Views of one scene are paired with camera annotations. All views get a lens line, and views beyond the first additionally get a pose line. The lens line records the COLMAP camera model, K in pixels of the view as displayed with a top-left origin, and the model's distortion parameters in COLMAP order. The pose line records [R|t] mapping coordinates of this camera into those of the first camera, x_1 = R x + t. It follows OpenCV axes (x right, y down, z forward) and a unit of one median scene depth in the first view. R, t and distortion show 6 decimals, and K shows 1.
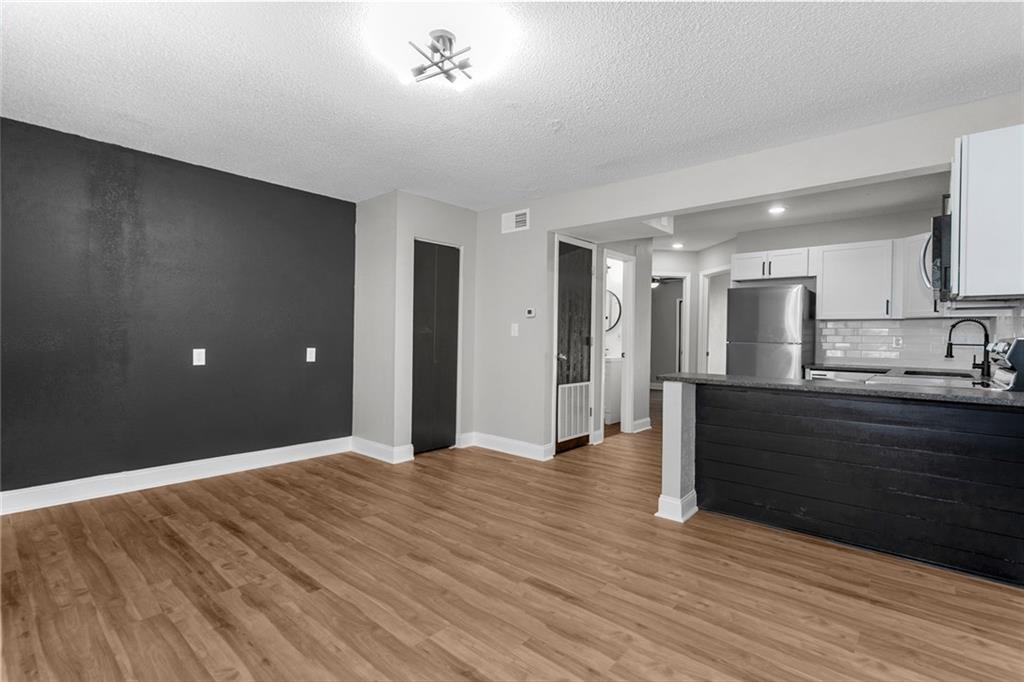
lens RADIAL K [[486.9, 0, 501.3], [0, 486.9, 338.8], [0, 0, 1]] dist [0.000927, 0.000659]
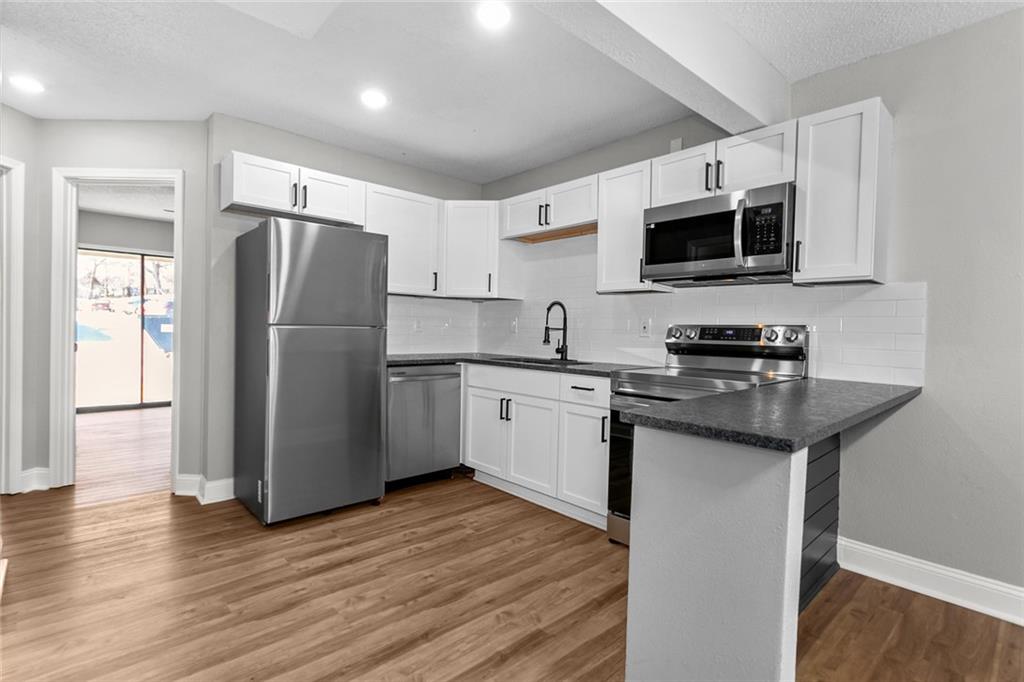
lens RADIAL K [[489.0, 0, 496.4], [0, 489.0, 339.2], [0, 0, 1]] dist [0.000719, -0.000242]
pose [[0.108277, -0.033745, 0.993548, -0.014089], [-0.015226, 0.999250, 0.035598, 0.000513], [-0.994004, -0.018982, 0.107682, 1.251582]]
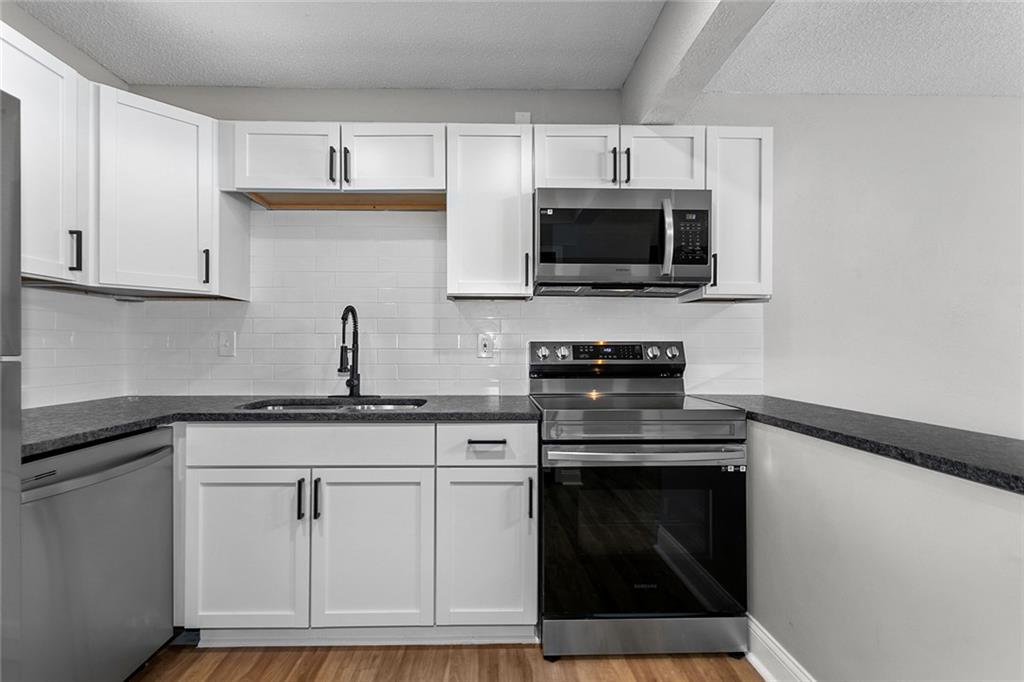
lens RADIAL K [[554.3, 0, 541.4], [0, 554.3, 339.9], [0, 0, 1]] dist [-0.017840, 0.000456]
pose [[-0.701188, -0.006308, 0.712948, 0.381913], [-0.006803, 0.999975, 0.002157, -0.004118], [-0.712944, -0.003338, -0.701213, 1.619354]]
